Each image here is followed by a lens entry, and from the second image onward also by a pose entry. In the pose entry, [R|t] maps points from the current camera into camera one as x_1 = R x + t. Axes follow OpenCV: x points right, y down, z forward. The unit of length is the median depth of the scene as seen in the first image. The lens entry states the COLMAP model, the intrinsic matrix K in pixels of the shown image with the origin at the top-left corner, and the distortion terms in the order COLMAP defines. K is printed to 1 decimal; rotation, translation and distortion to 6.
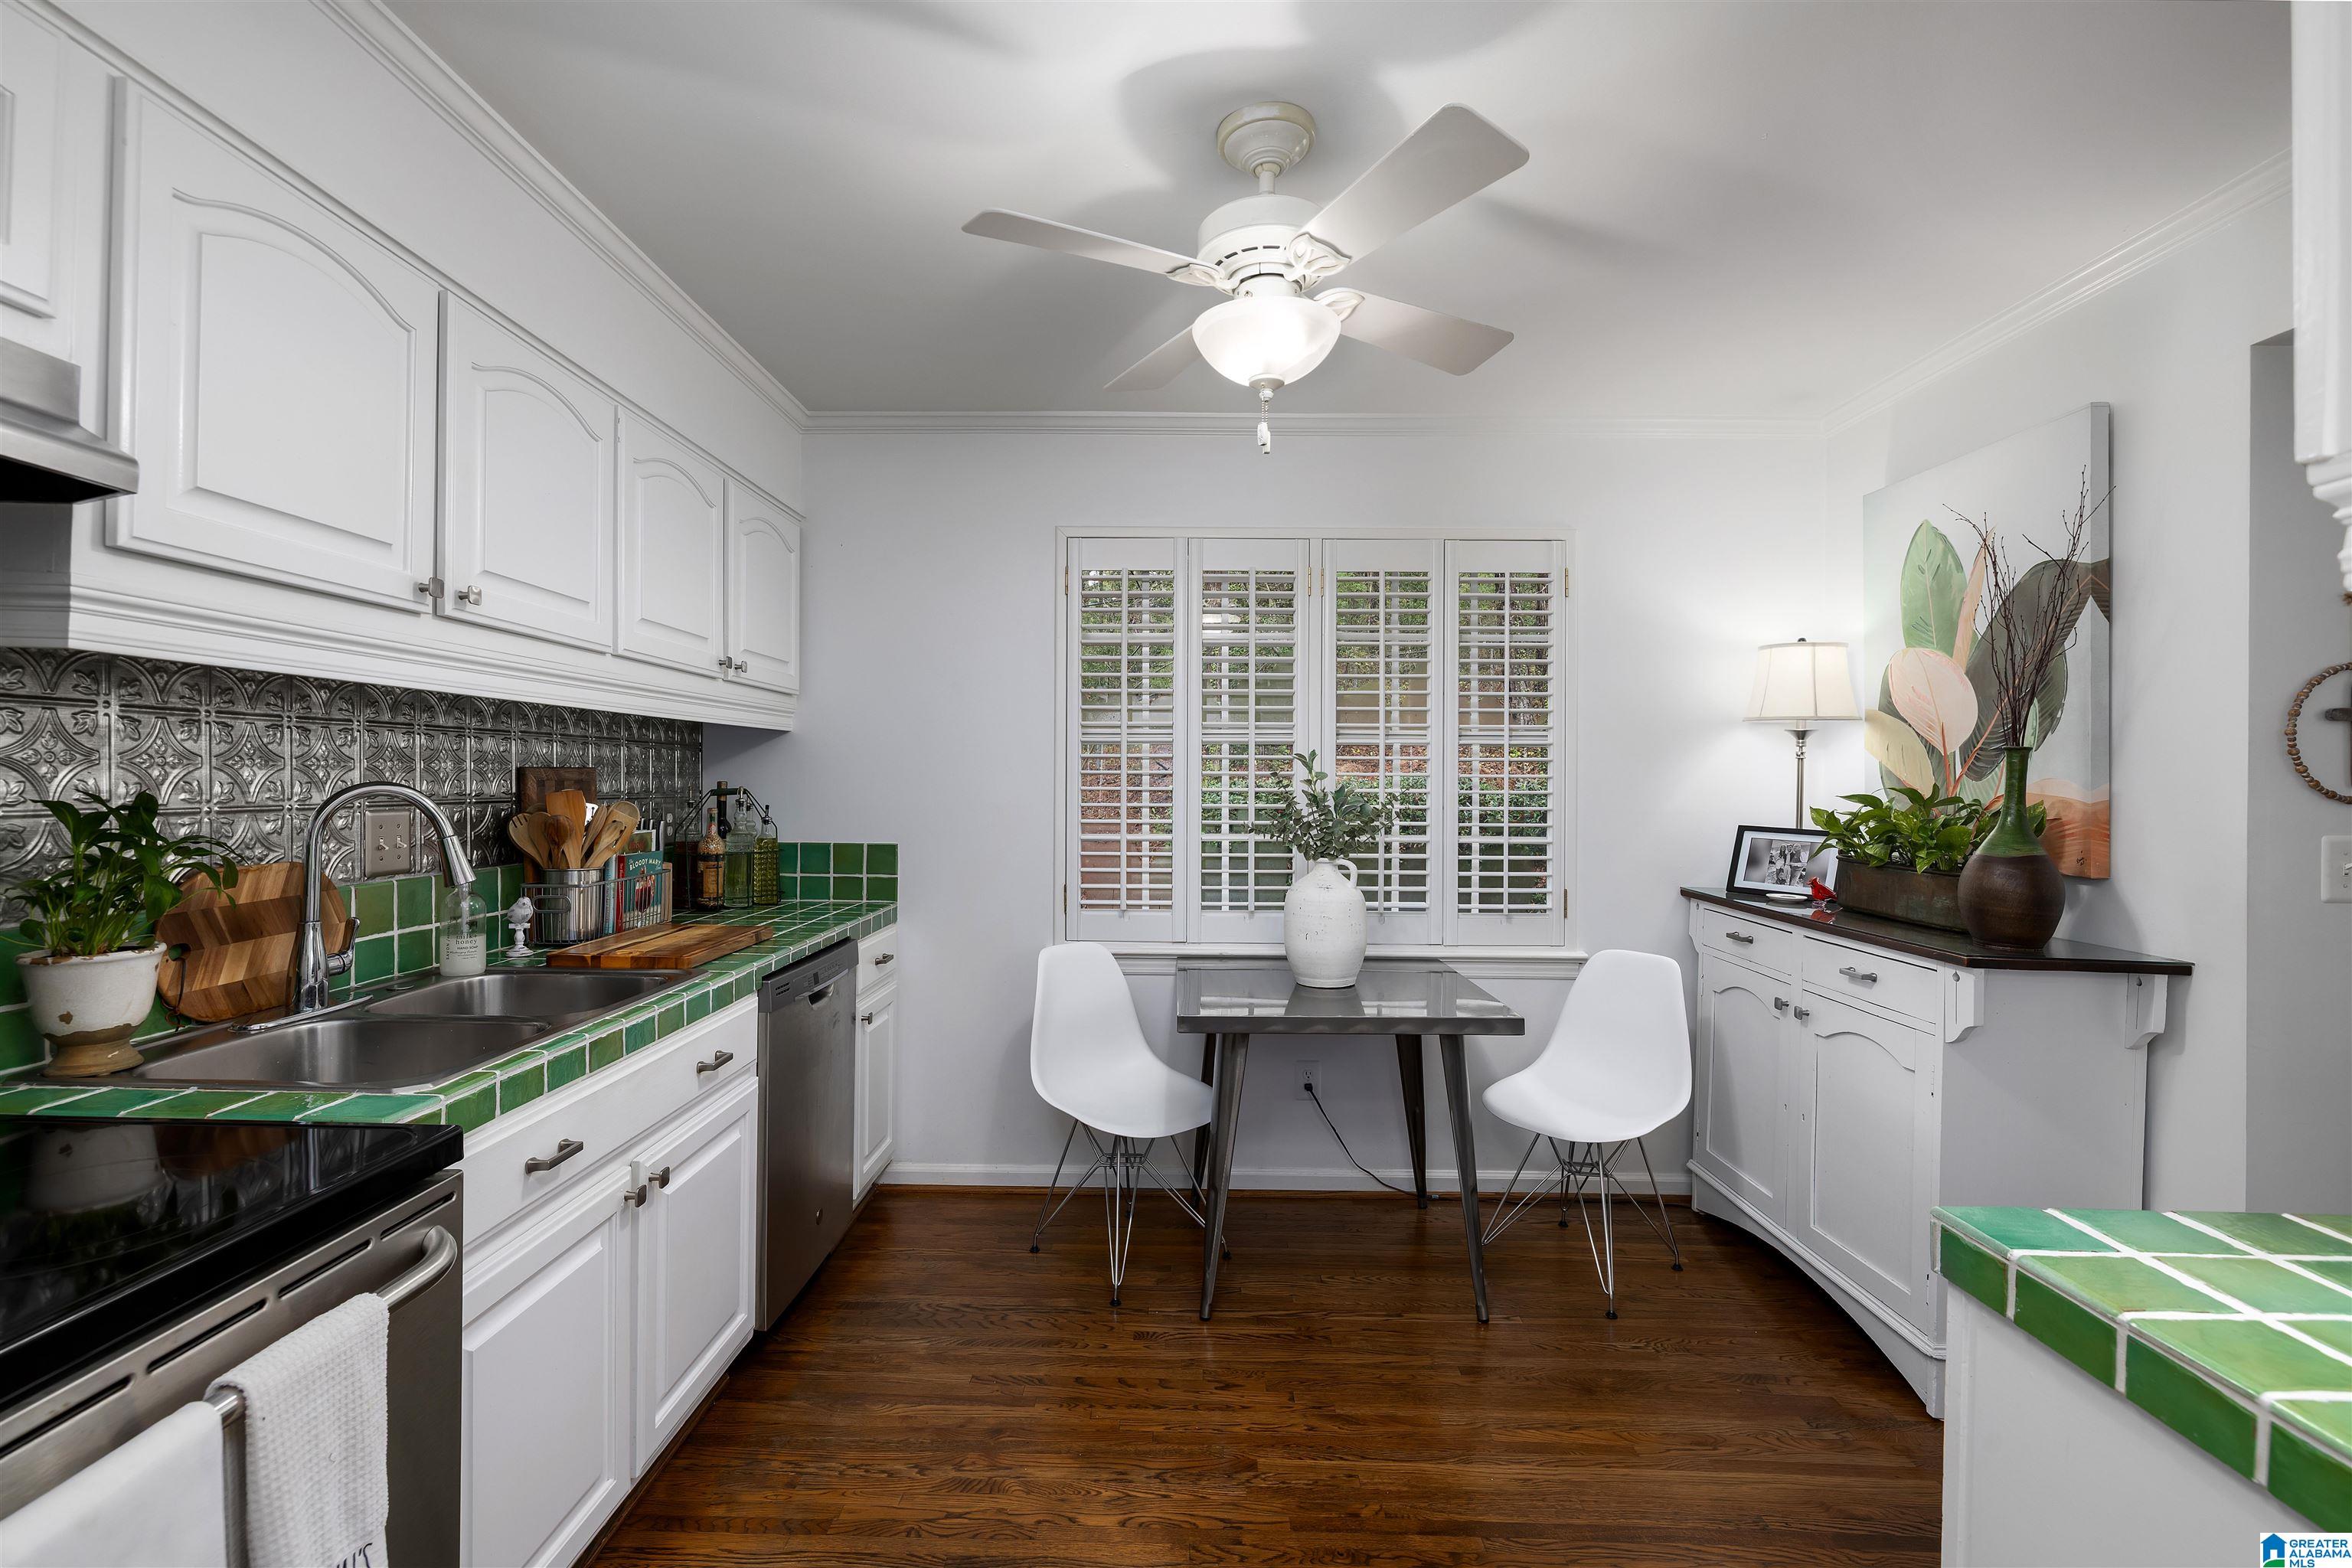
lens RADIAL K [[1094.1, 0, 1179.5], [0, 1094.1, 780.0], [0, 0, 1]] dist [-0.001365, -0.000128]
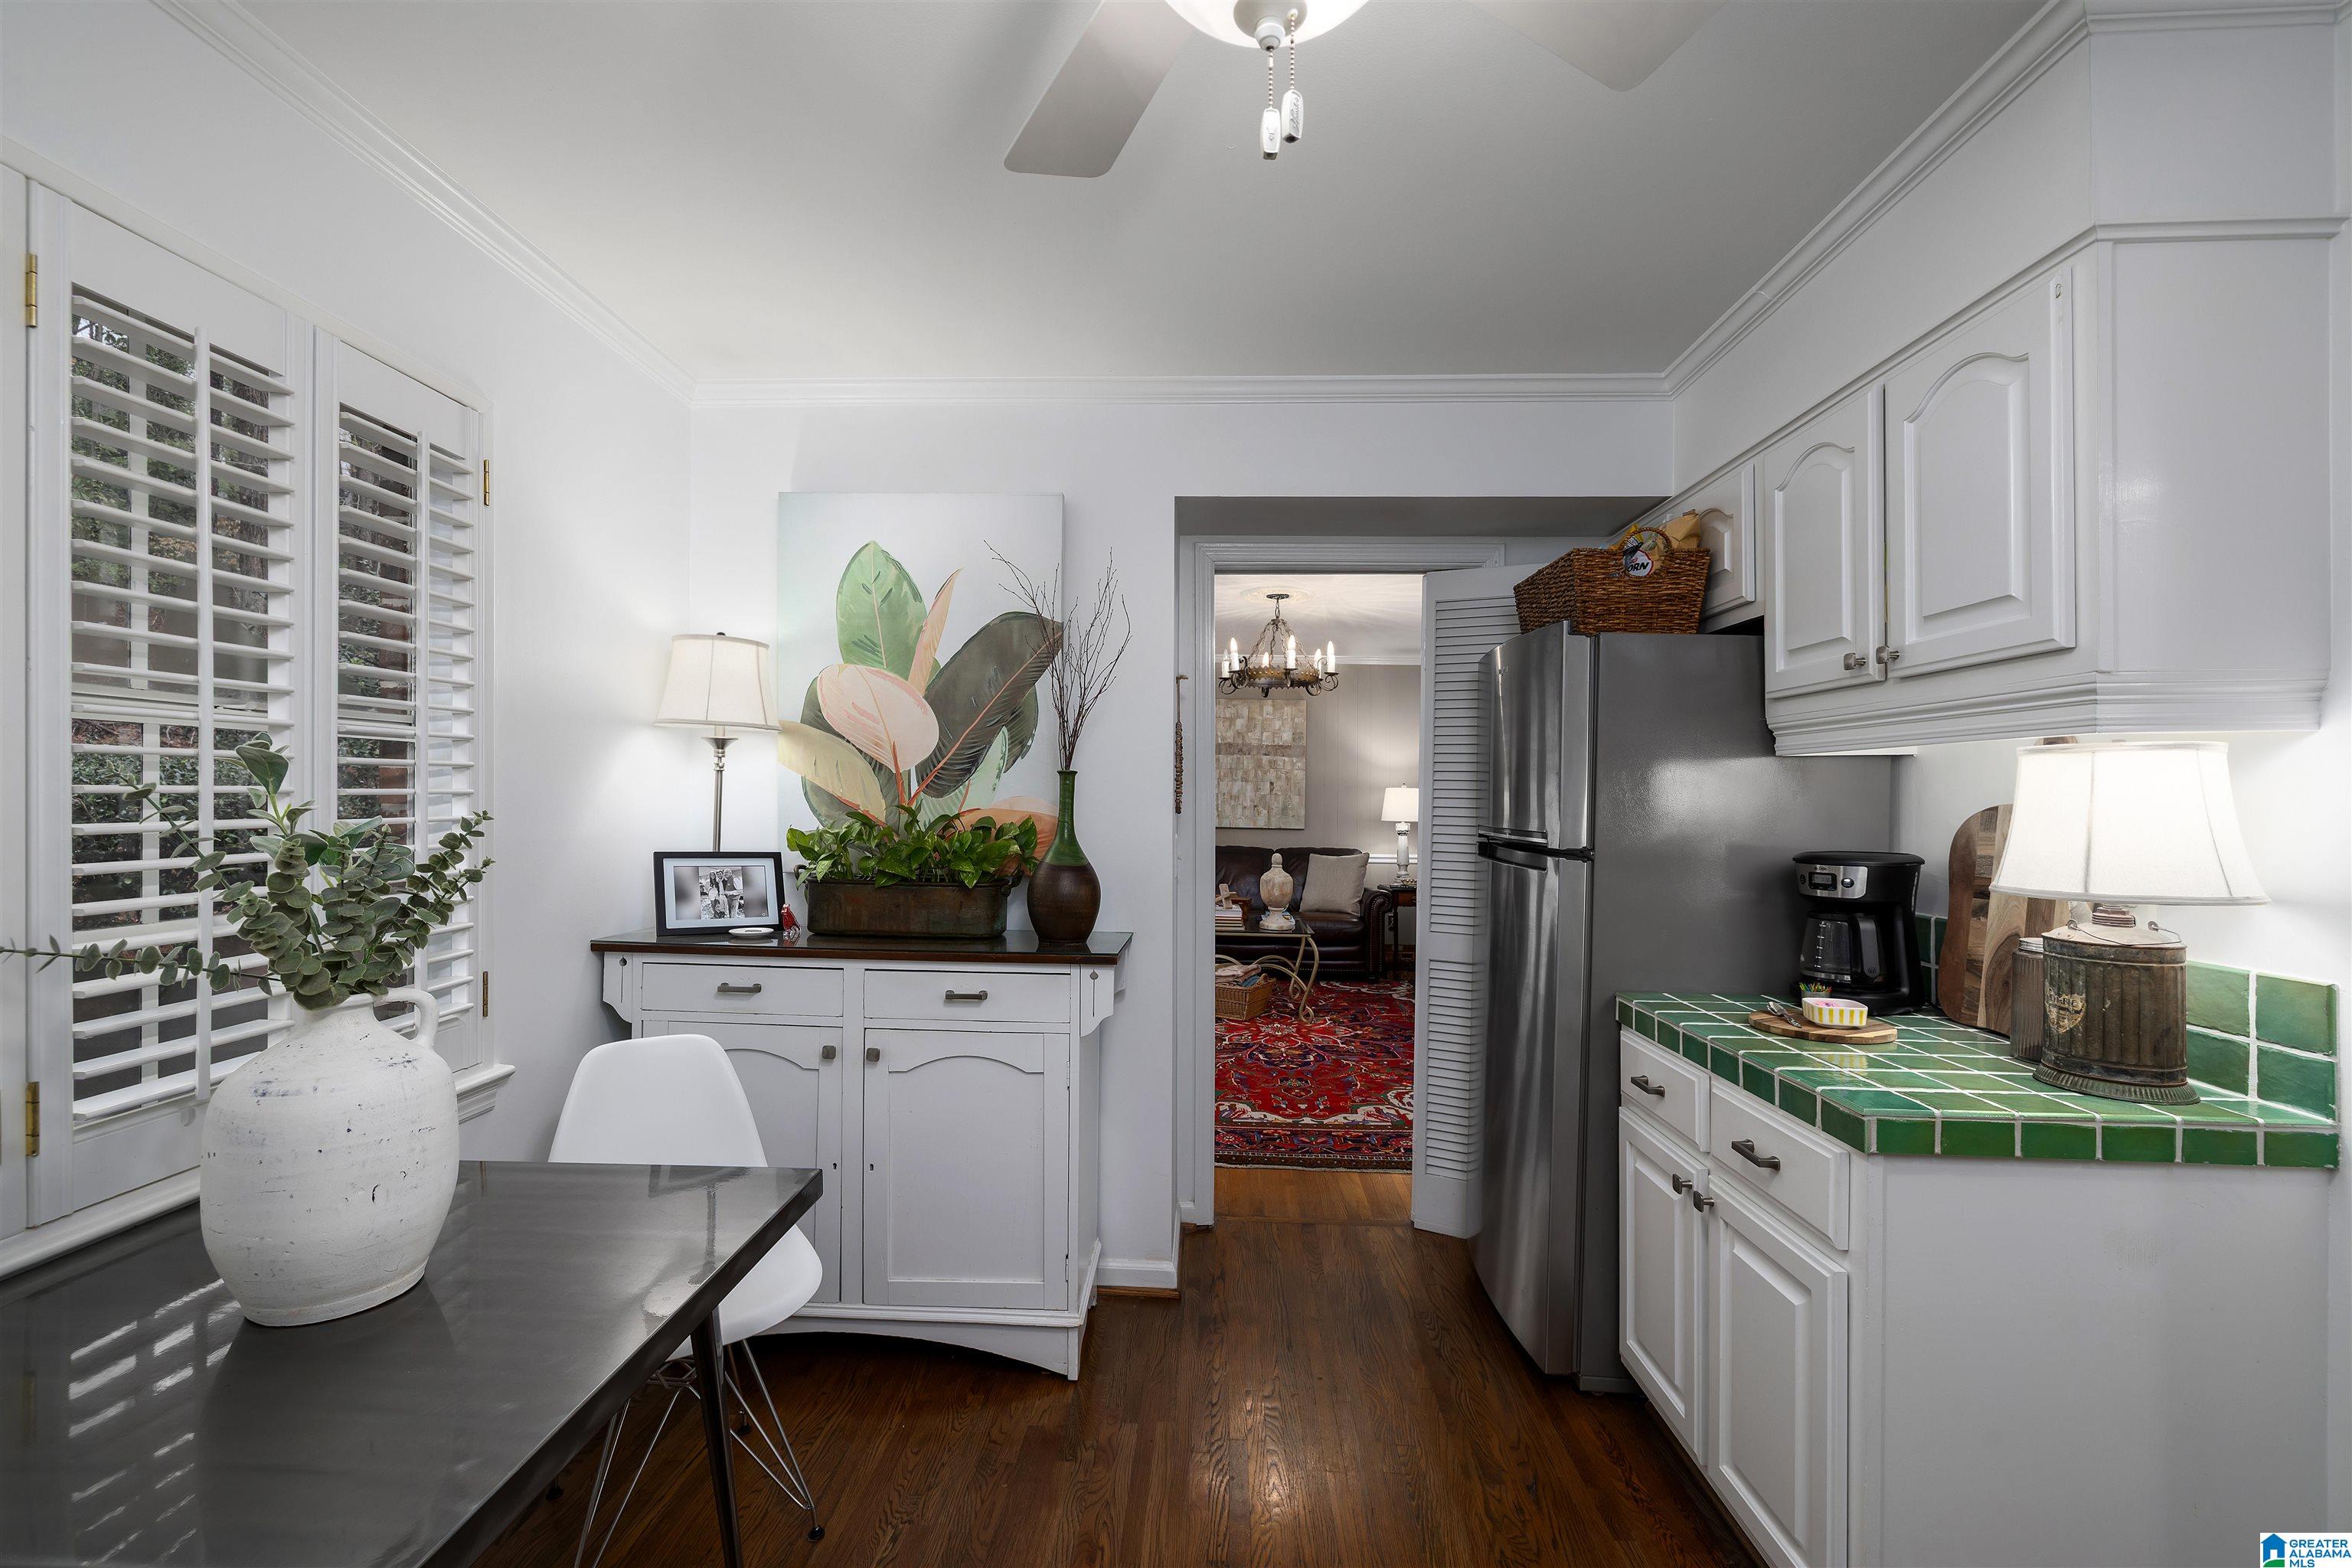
lens RADIAL K [[1002.8, 0, 1179.5], [0, 1002.8, 783.3], [0, 0, 1]] dist [0.001474, 0.000103]
pose [[0.021716, 0.000450, 0.999764, -0.245455], [-0.010075, 0.999949, -0.000231, -0.014391], [-0.999713, -0.010067, 0.021719, 0.681651]]
